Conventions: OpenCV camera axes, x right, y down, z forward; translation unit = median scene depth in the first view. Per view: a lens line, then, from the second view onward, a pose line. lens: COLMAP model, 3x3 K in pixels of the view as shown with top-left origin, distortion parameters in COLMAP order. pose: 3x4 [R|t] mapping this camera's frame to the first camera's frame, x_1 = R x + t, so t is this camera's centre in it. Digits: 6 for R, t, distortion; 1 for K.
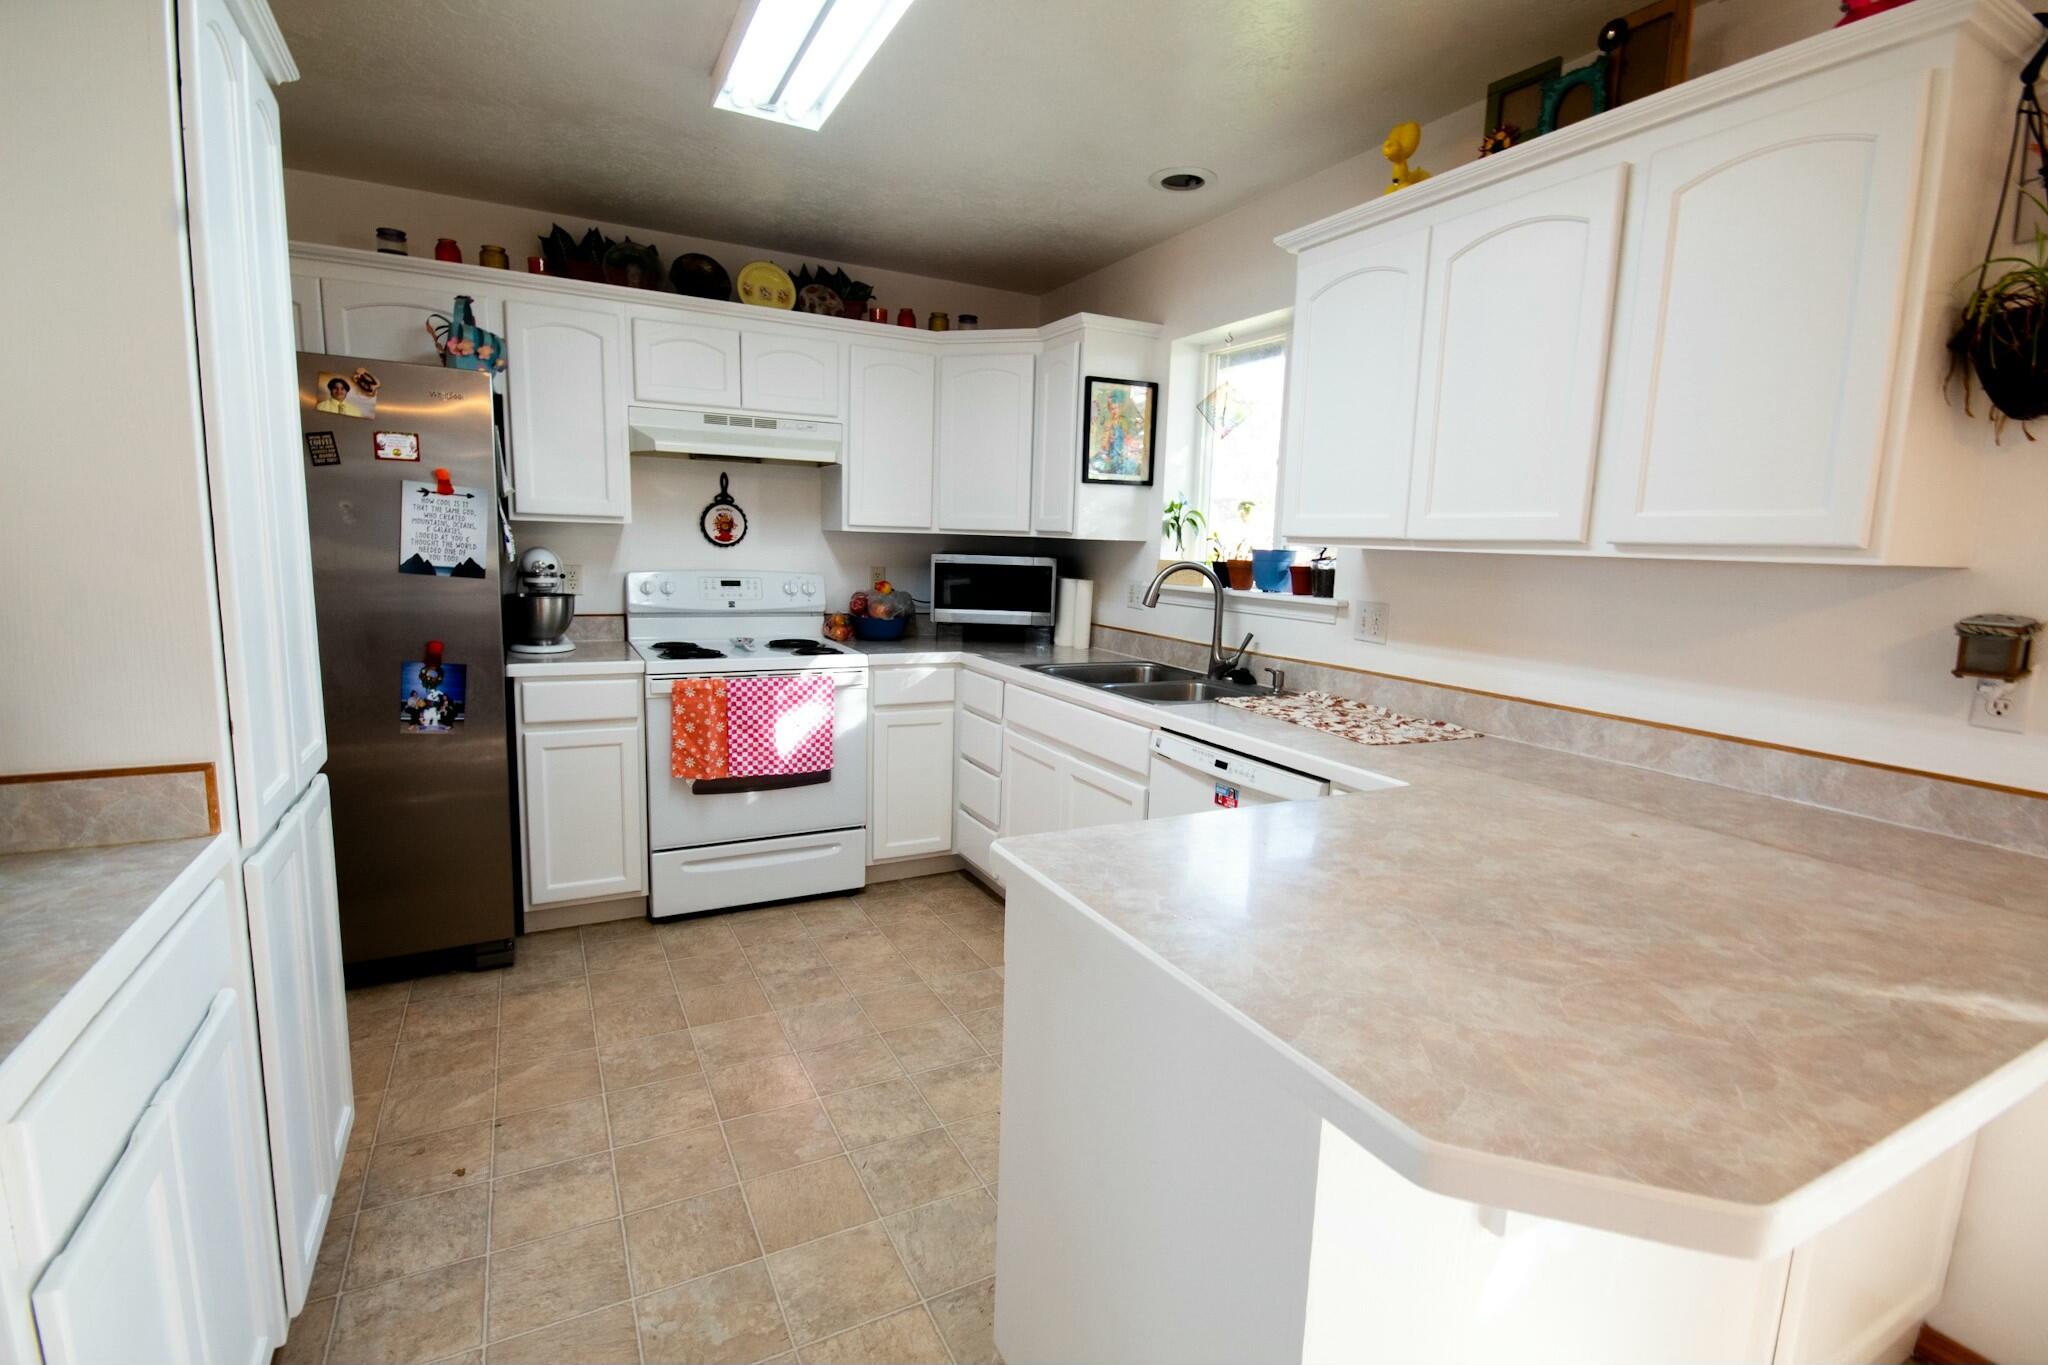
lens RADIAL K [[946.8, 0, 1032.1], [0, 946.8, 675.8], [0, 0, 1]] dist [0.012680, -0.011141]
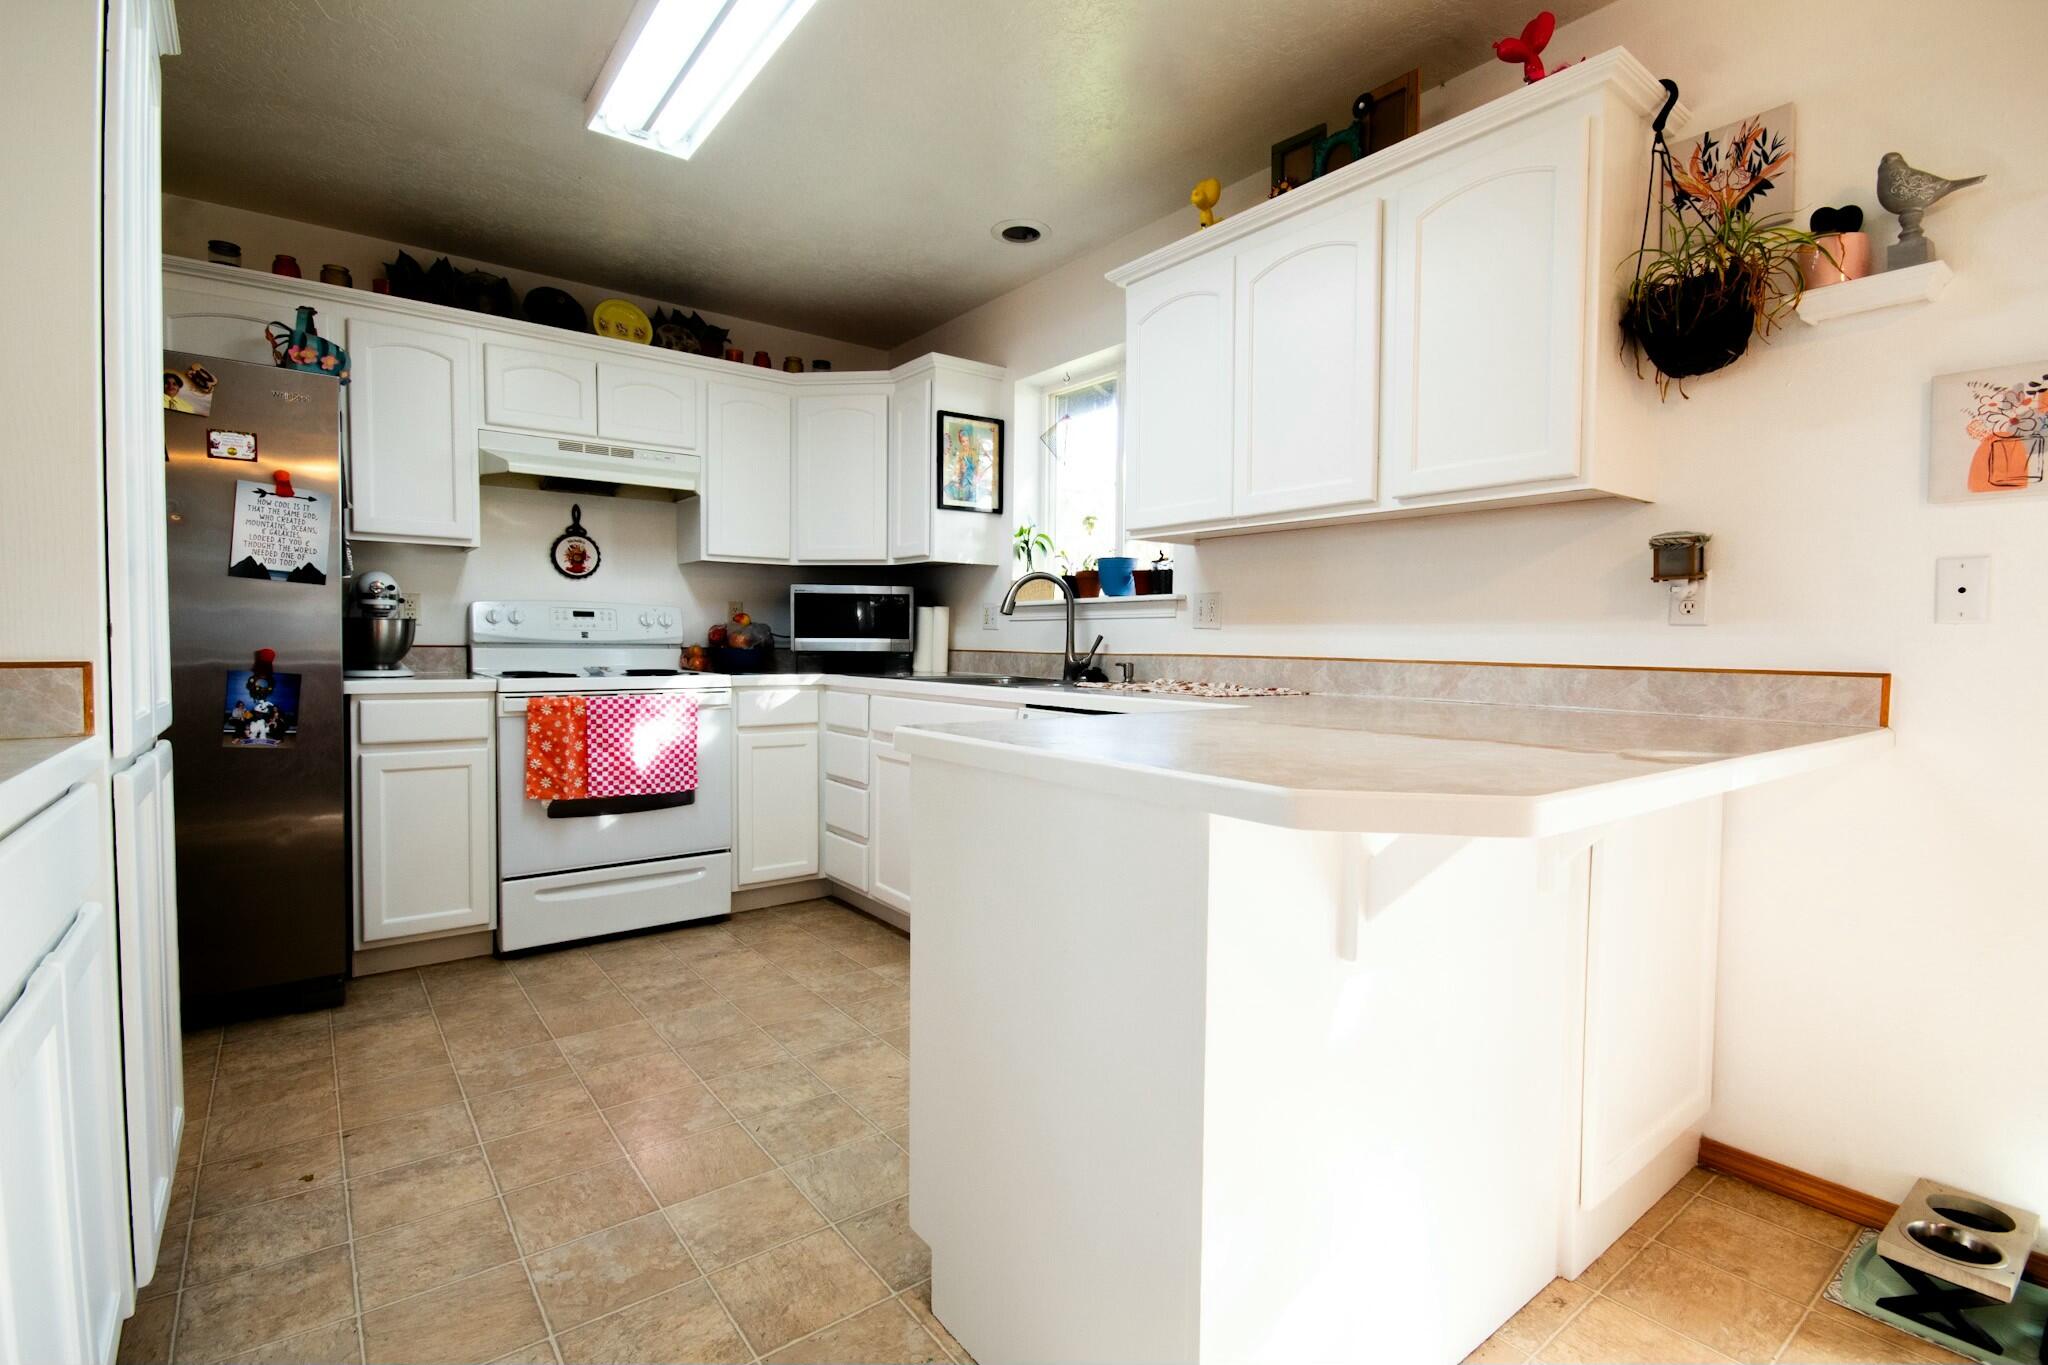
lens RADIAL K [[946.8, 0, 1032.7], [0, 946.8, 676.4], [0, 0, 1]] dist [0.012680, -0.011141]
pose [[0.985101, -0.030196, 0.169303, -0.034169], [0.047249, 0.994102, -0.097619, 0.112093], [-0.165357, 0.104164, 0.980718, -0.051017]]
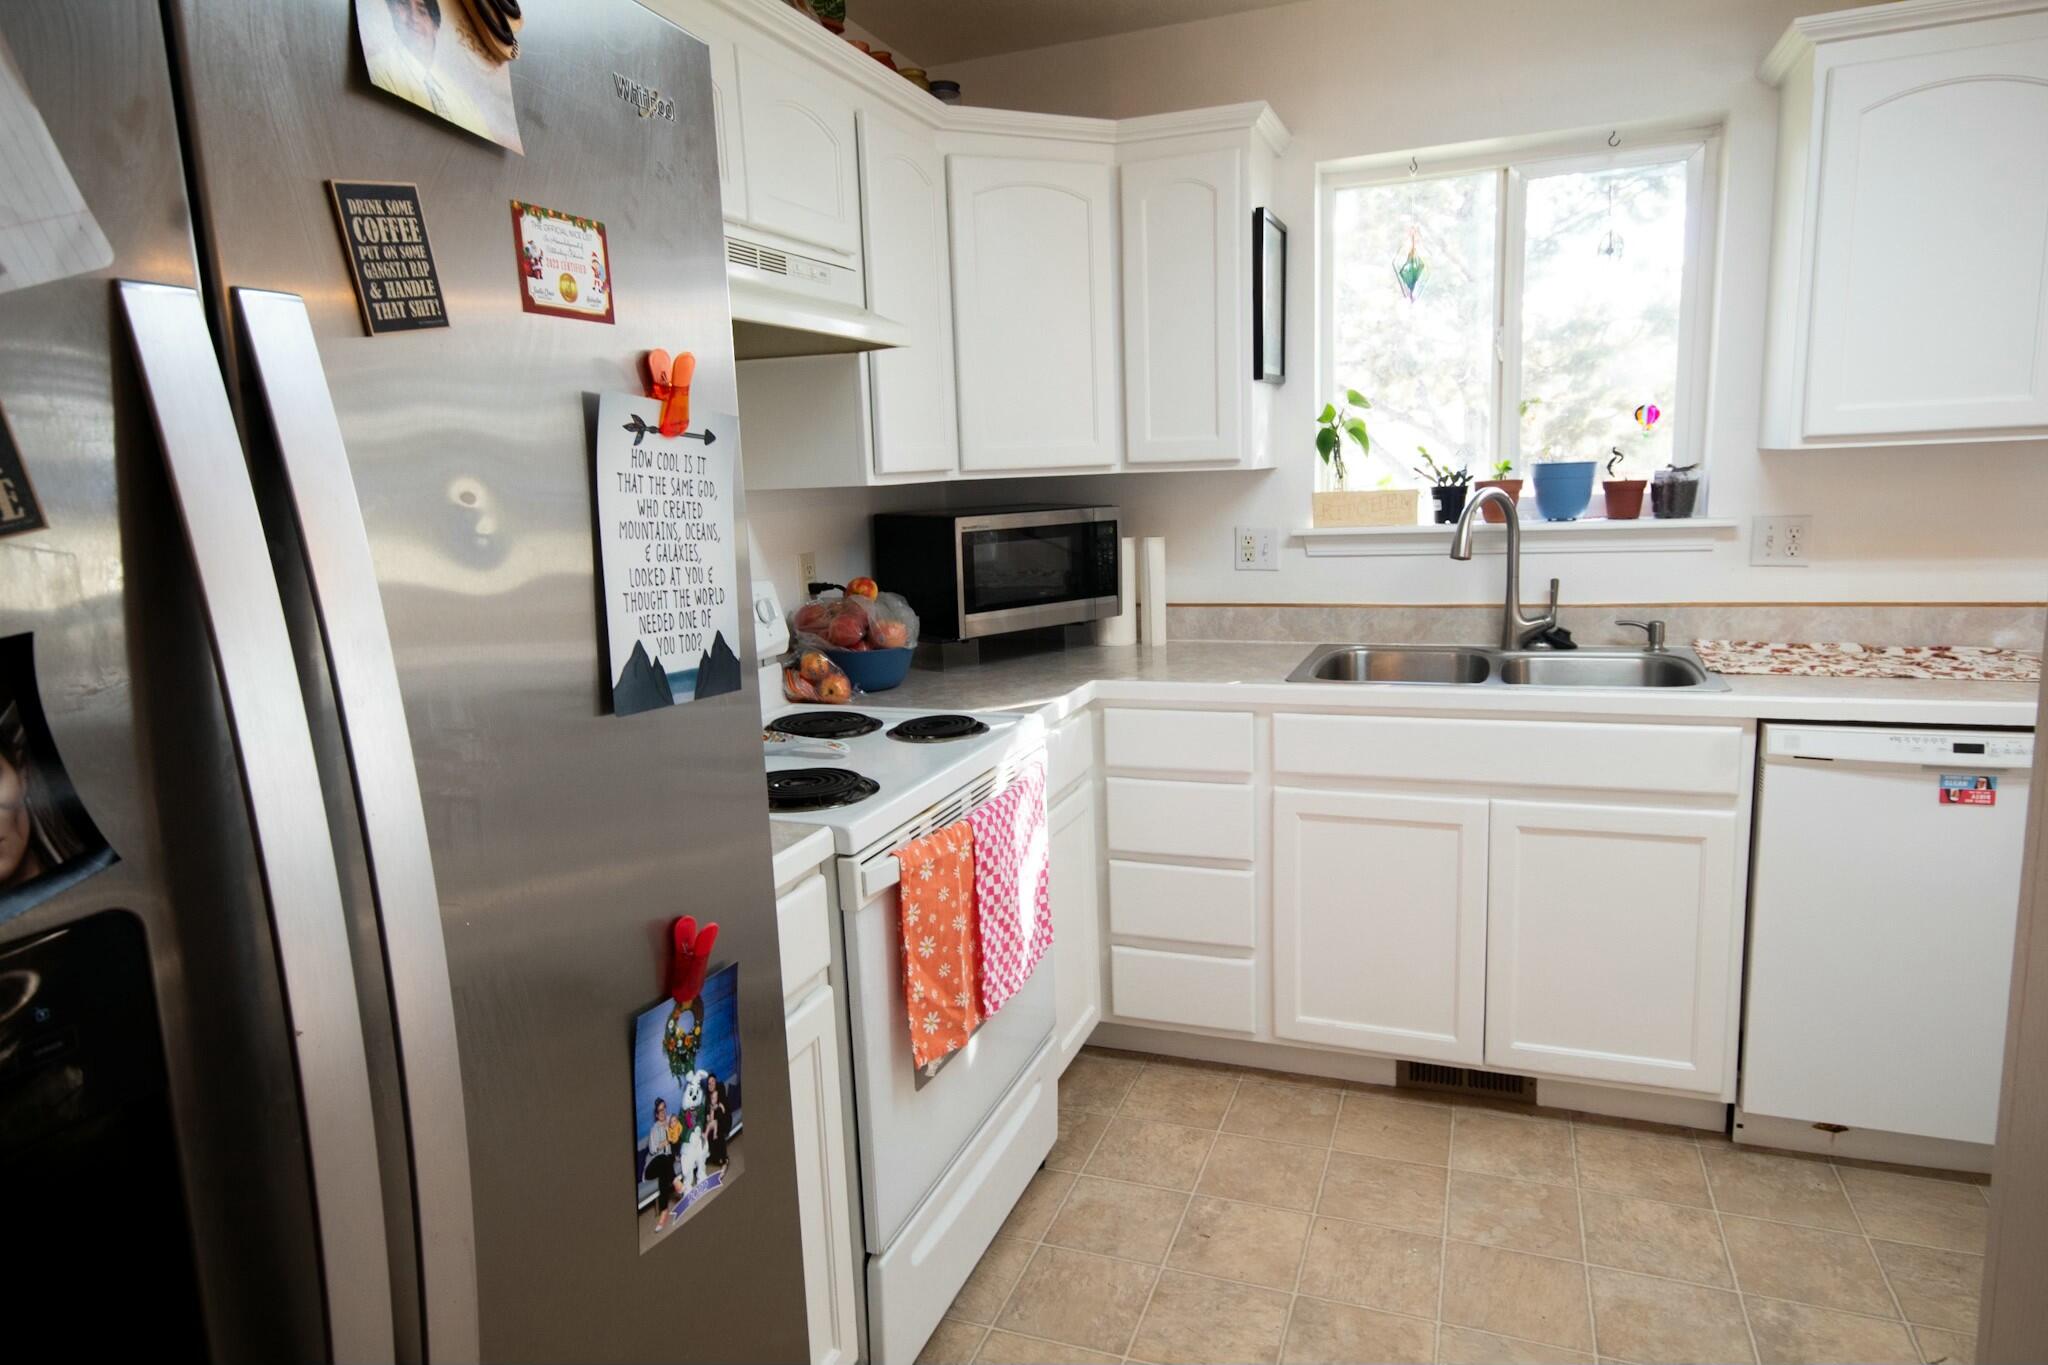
lens RADIAL K [[1221.2, 0, 1041.5], [0, 1221.2, 675.9], [0, 0, 1]] dist [0.013008, 0.002505]
pose [[0.745590, -0.173134, 0.643521, -0.733651], [0.157686, 0.984074, 0.082060, -0.119180], [-0.647480, 0.040291, 0.761017, 0.582796]]
